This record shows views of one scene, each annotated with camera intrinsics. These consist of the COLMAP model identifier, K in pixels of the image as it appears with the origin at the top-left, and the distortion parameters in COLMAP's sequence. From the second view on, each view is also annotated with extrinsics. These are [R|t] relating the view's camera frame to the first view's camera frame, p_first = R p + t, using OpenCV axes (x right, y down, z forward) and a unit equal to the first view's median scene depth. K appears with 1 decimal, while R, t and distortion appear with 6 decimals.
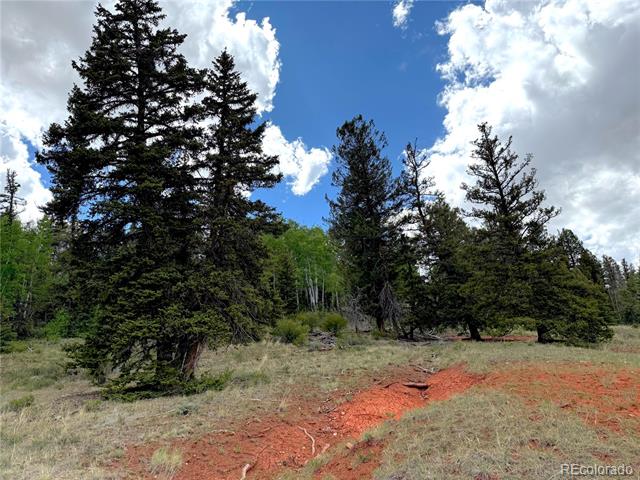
lens RADIAL K [[445.7, 0, 320.0], [0, 445.7, 240.0], [0, 0, 1]] dist [0.111065, -0.161173]
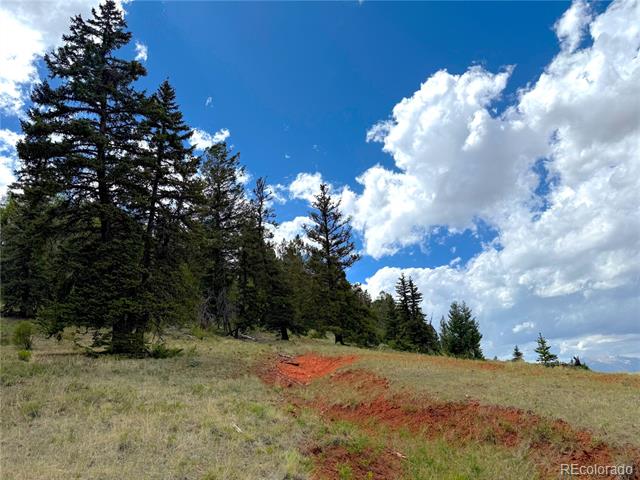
lens RADIAL K [[485.8, 0, 320.0], [0, 485.8, 240.0], [0, 0, 1]] dist [0.003050, 0.001698]
pose [[0.834540, 0.182329, 0.519903, -0.405192], [-0.185299, 0.981567, -0.046795, -0.021070], [-0.518852, -0.057285, 0.852942, -0.280590]]
